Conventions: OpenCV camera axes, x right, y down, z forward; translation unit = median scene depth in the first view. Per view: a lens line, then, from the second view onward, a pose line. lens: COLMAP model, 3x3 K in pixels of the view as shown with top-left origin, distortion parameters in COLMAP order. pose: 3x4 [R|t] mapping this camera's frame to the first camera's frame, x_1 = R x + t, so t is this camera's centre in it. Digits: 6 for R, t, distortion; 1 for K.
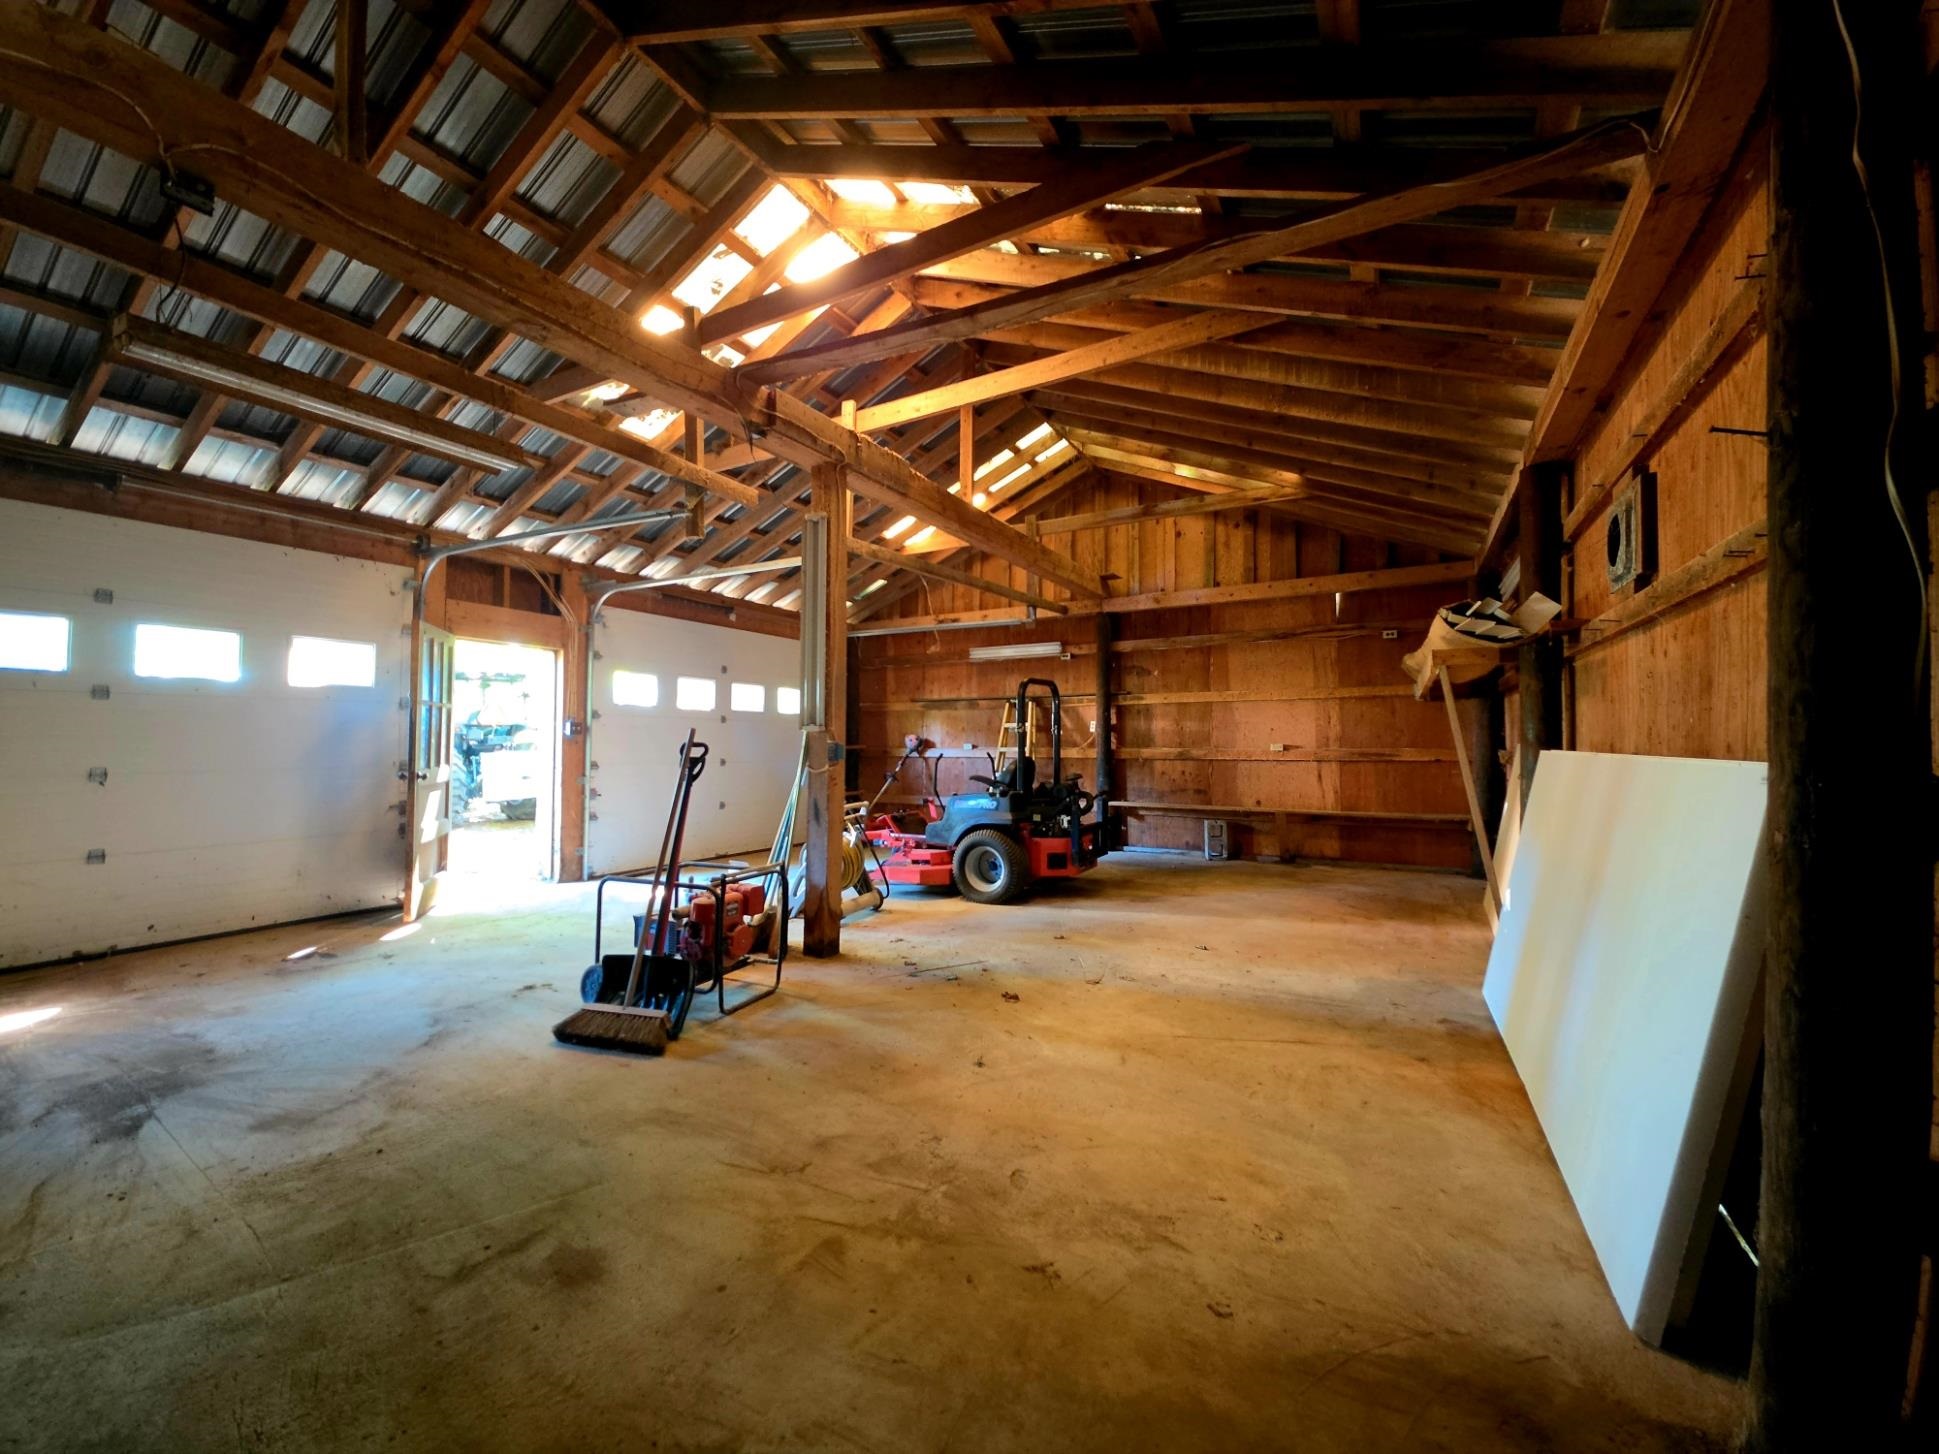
lens RADIAL K [[764.0, 0, 969.5], [0, 764.0, 727.0], [0, 0, 1]] dist [0.000164, 0.000011]
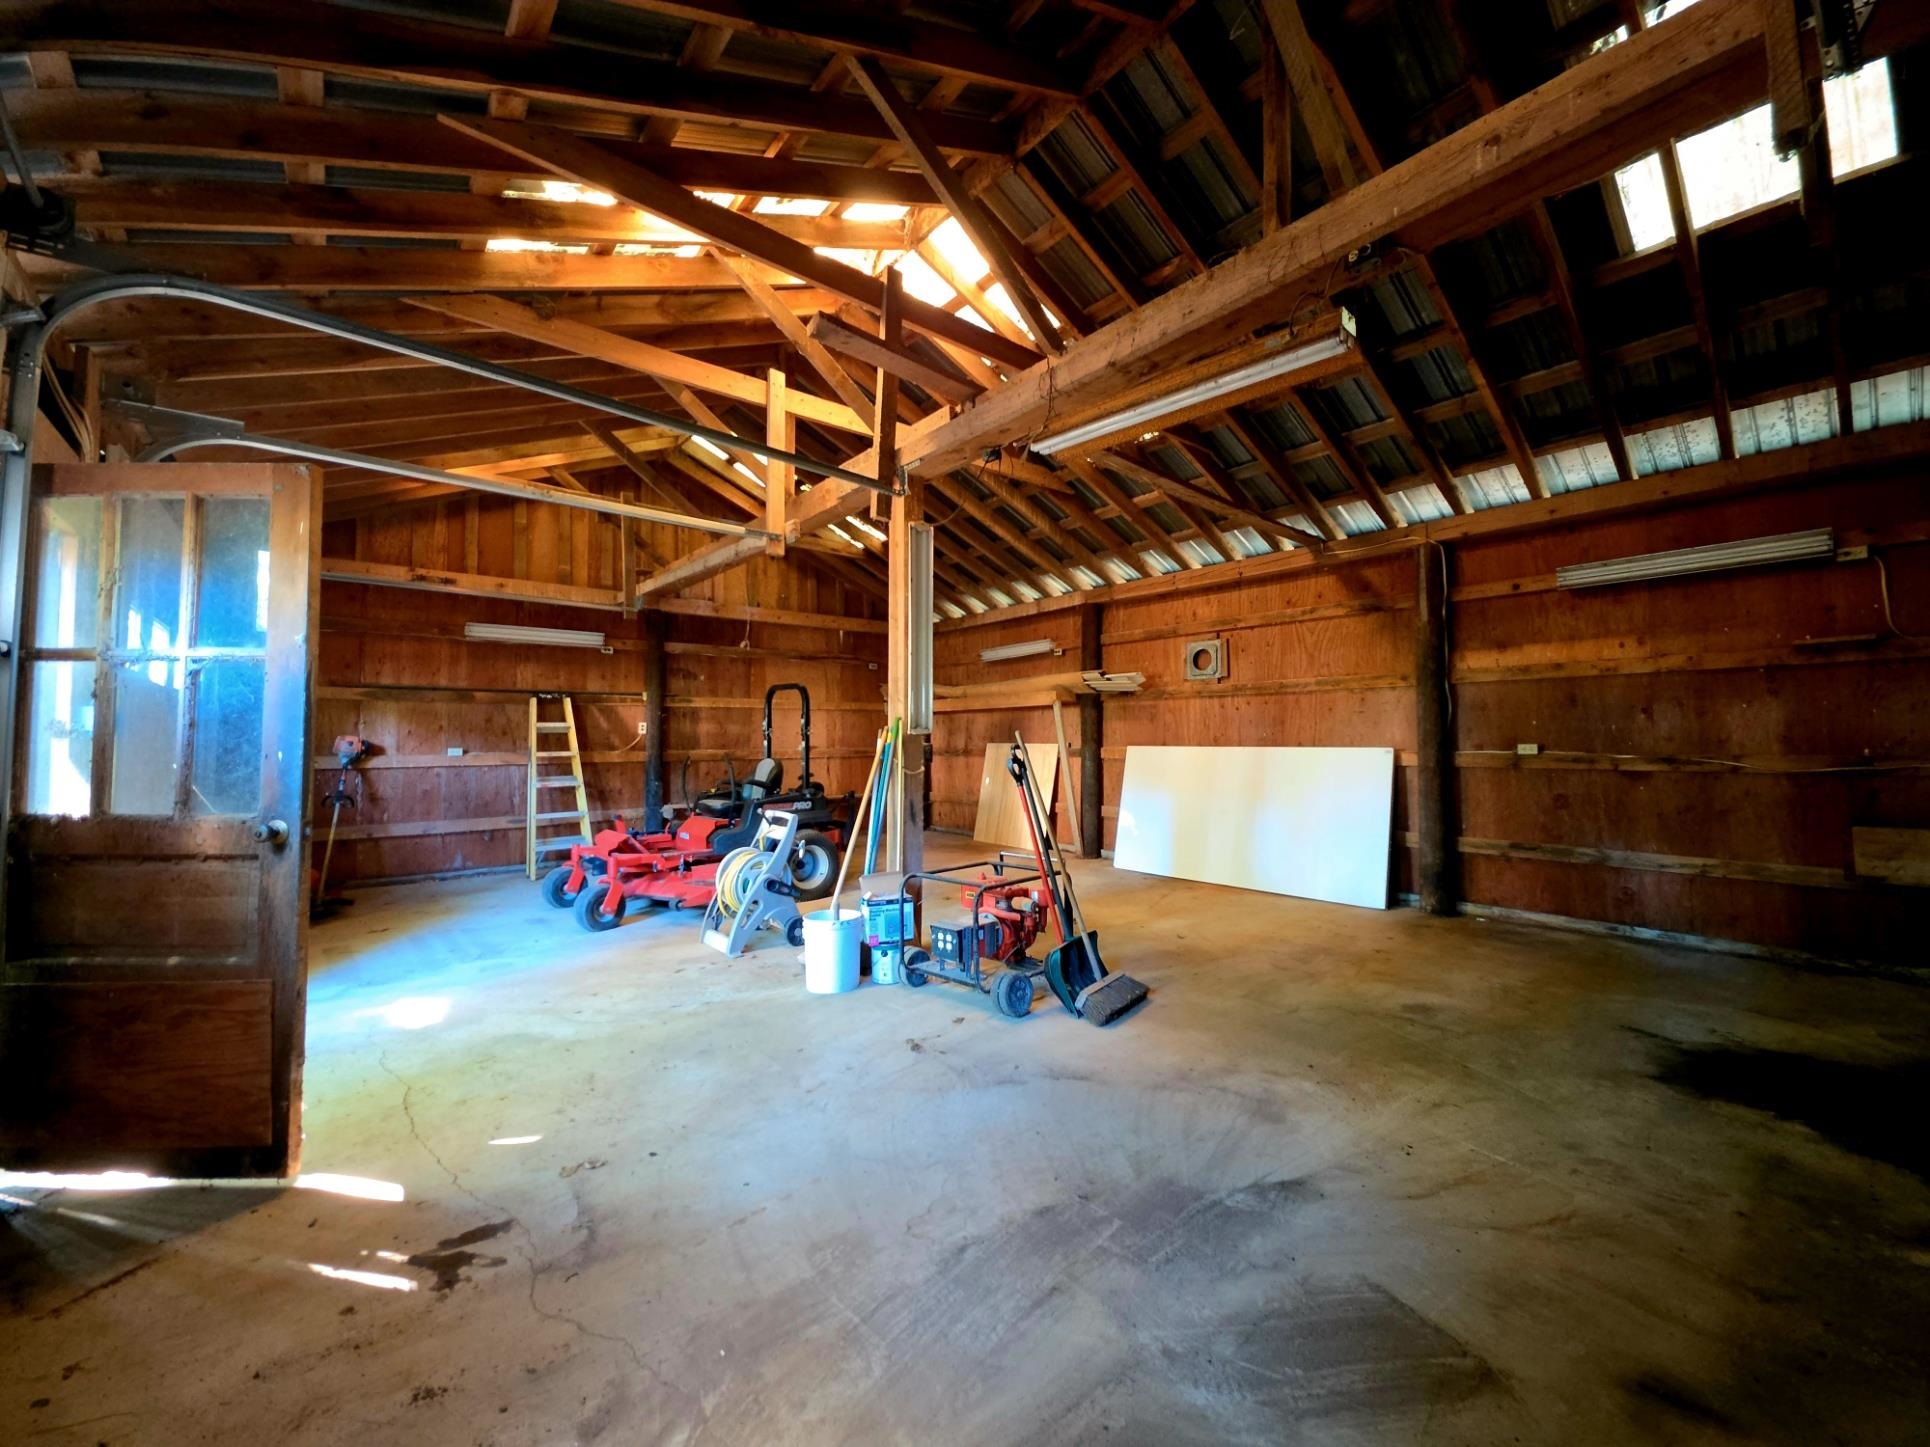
lens RADIAL K [[757.9, 0, 965.0], [0, 757.9, 723.5], [0, 0, 1]] dist [0.000397, 0.000017]
pose [[0.341682, 0.022038, 0.939557, -0.599730], [-0.009286, 0.999755, -0.020073, 0.009111], [-0.939770, -0.001866, 0.341803, 0.310684]]
